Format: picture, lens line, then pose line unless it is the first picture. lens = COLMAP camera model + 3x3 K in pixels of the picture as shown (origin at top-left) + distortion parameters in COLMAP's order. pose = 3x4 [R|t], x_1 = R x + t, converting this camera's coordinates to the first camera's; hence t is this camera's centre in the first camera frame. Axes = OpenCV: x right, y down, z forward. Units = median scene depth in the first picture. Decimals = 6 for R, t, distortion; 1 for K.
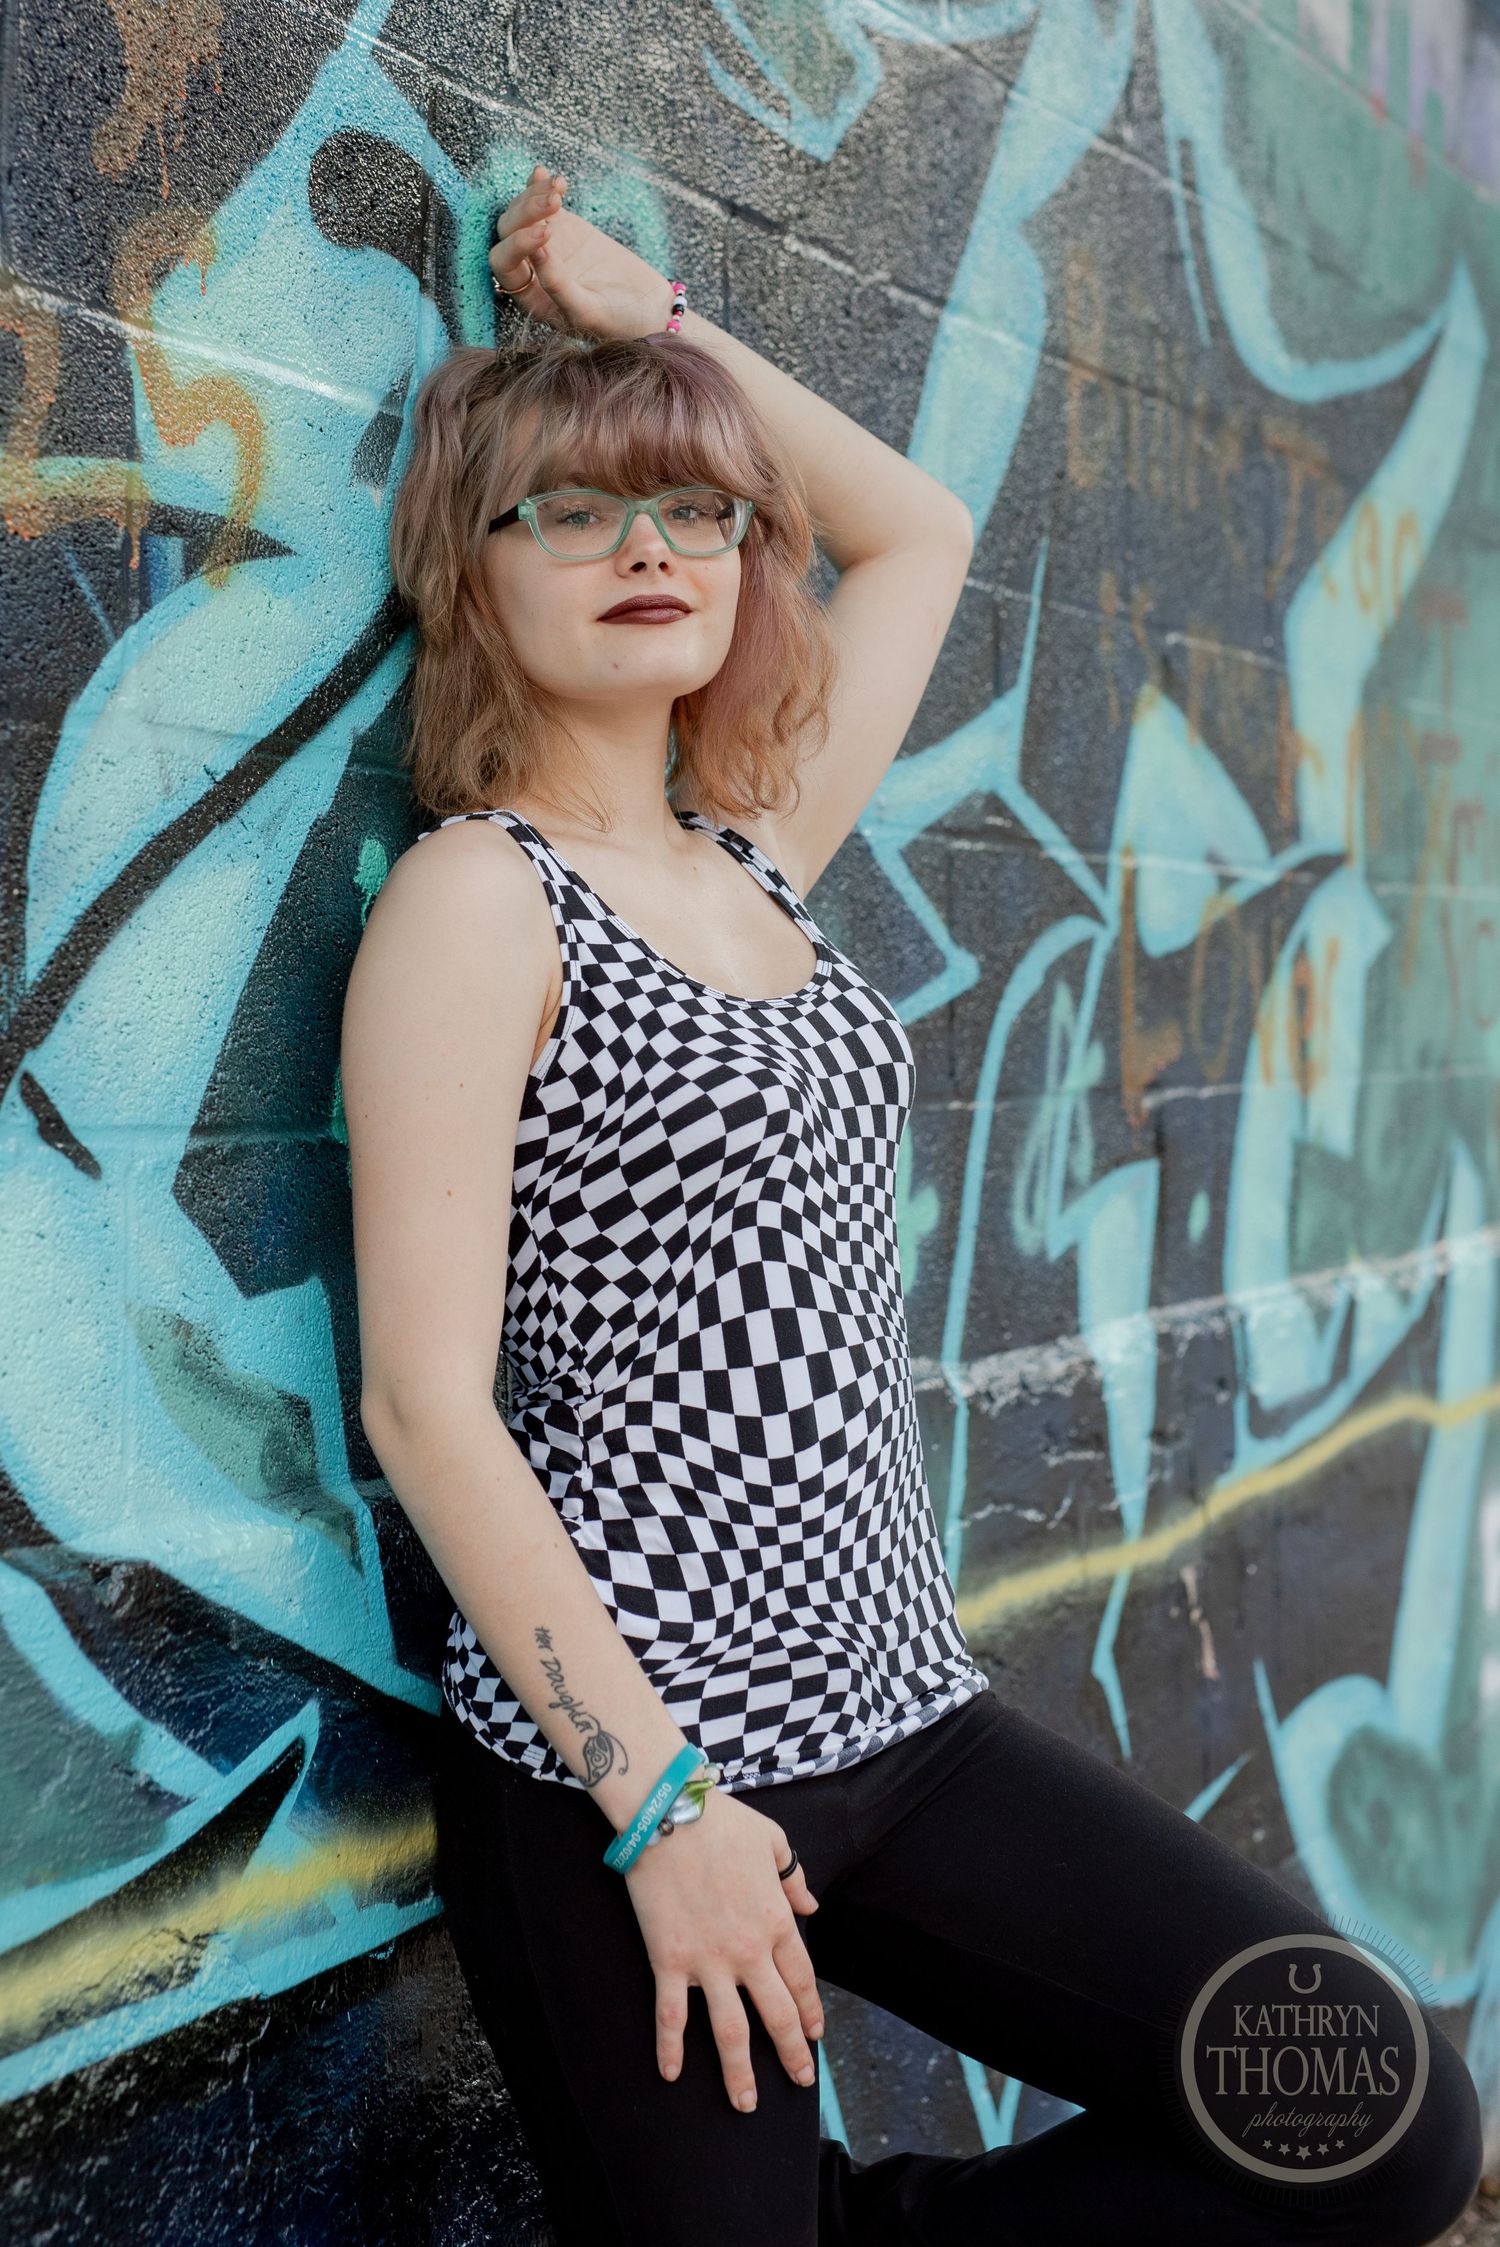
lens RADIAL K [[3214.2, 0, 749.5], [0, 3214.2, 1071.6], [0, 0, 1]] dist [-0.009698, 0.041612]
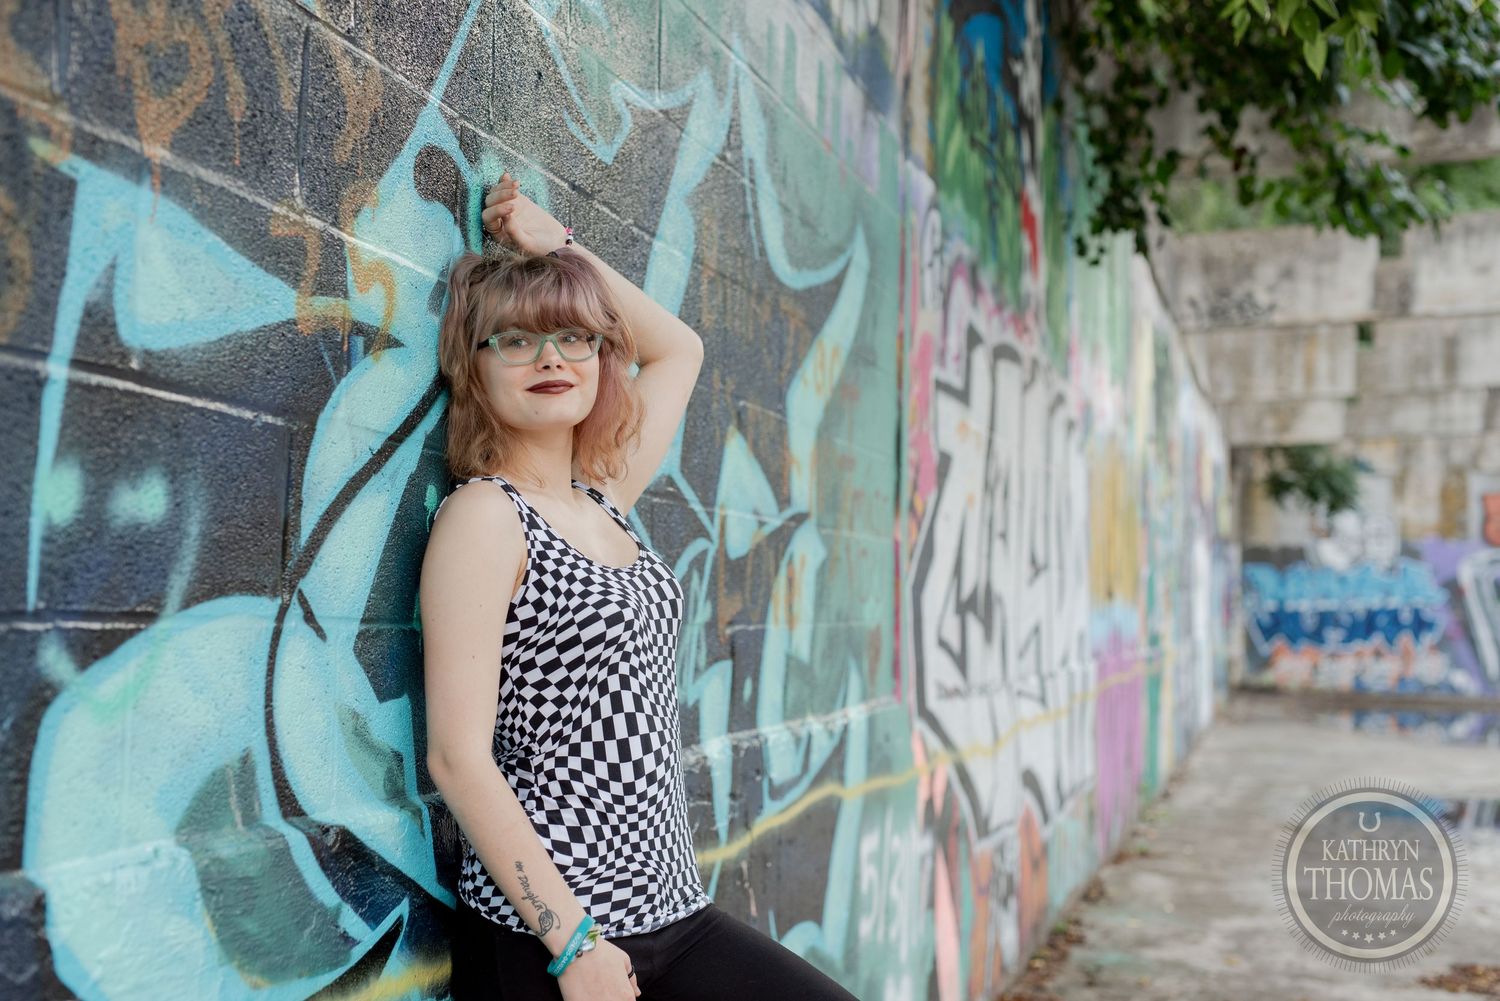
lens RADIAL K [[2214.1, 0, 754.0], [0, 2214.1, 557.7], [0, 0, 1]] dist [-0.017342, 0.036228]
pose [[0.957494, 0.038035, 0.285935, -0.317979], [-0.024609, 0.998426, -0.050406, 0.040491], [-0.287402, 0.041227, 0.956922, -0.414515]]
